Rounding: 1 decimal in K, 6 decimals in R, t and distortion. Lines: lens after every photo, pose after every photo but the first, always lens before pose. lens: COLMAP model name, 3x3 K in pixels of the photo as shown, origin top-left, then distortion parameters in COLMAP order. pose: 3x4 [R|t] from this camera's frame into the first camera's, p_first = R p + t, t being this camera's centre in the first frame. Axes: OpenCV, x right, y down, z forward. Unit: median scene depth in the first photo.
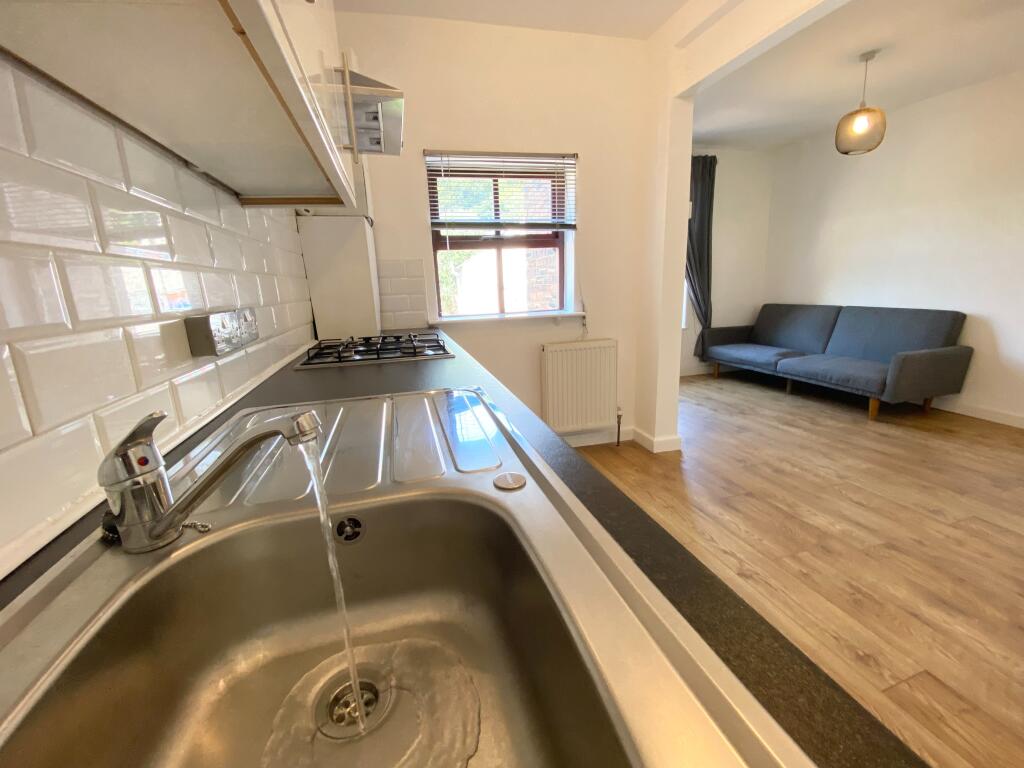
lens RADIAL K [[414.9, 0, 509.2], [0, 414.9, 380.0], [0, 0, 1]] dist [0.017633, -0.019961]
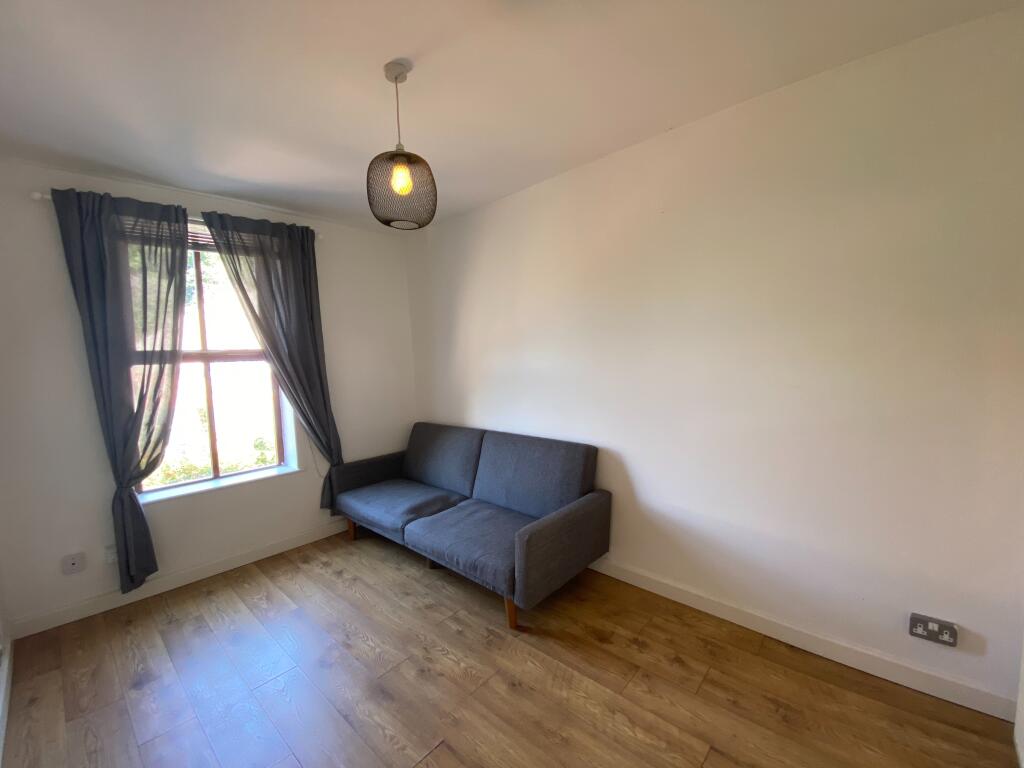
lens RADIAL K [[414.9, 0, 509.2], [0, 414.9, 380.0], [0, 0, 1]] dist [0.017633, -0.019961]
pose [[0.853134, -0.032653, 0.520670, 0.574742], [0.127369, 0.980874, -0.147184, -0.194778], [-0.505905, 0.191885, 0.840976, 0.408439]]
